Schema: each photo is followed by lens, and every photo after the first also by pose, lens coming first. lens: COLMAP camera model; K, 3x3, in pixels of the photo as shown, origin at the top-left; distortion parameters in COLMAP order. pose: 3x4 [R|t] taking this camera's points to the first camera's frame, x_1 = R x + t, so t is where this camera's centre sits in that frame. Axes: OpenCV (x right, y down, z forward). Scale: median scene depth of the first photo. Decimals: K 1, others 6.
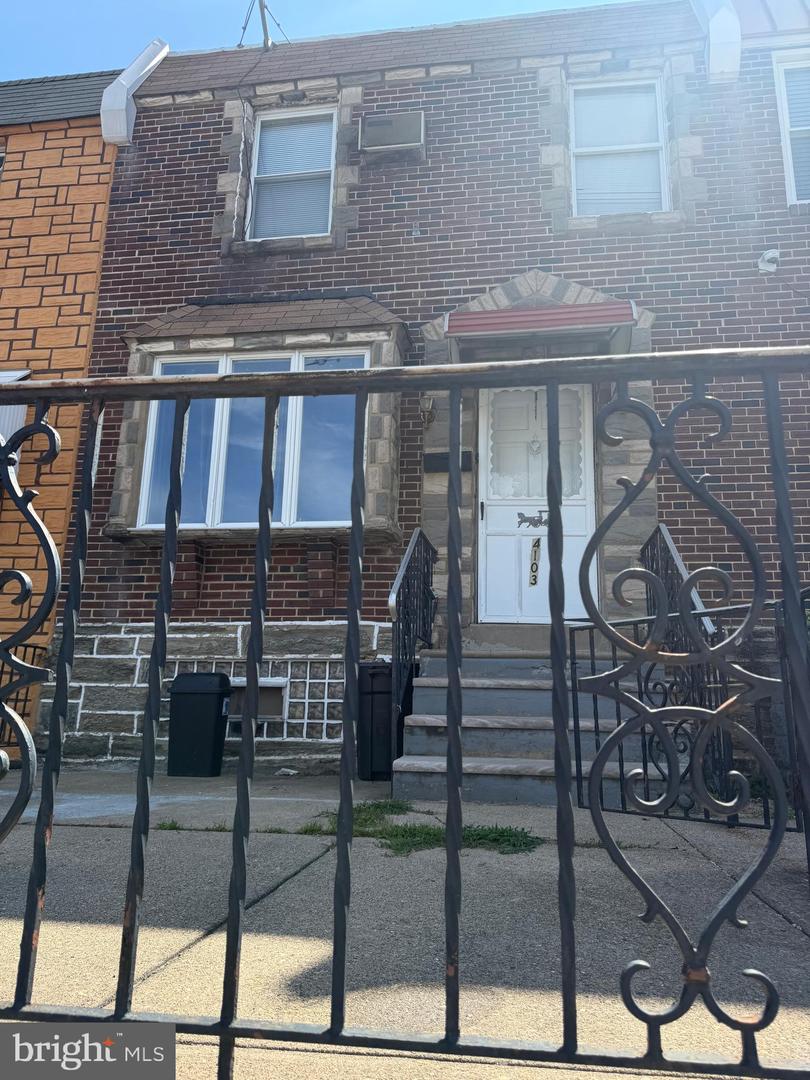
lens RADIAL K [[745.4, 0, 405.0], [0, 745.4, 540.0], [0, 0, 1]] dist [0.030266, -0.058421]
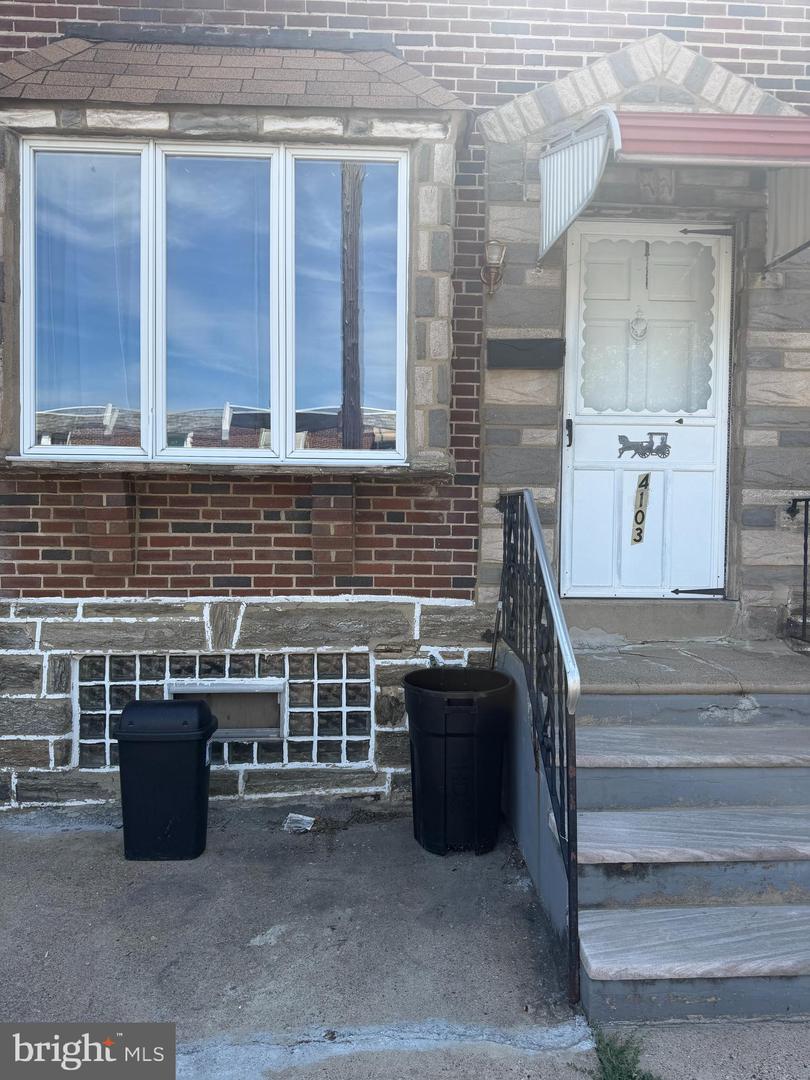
lens RADIAL K [[745.4, 0, 405.0], [0, 745.4, 540.0], [0, 0, 1]] dist [0.030266, -0.058421]
pose [[0.981925, -0.018875, 0.188328, -0.171592], [-0.031352, 0.965049, 0.260187, -0.114852], [-0.186657, -0.261389, 0.947014, 0.359657]]
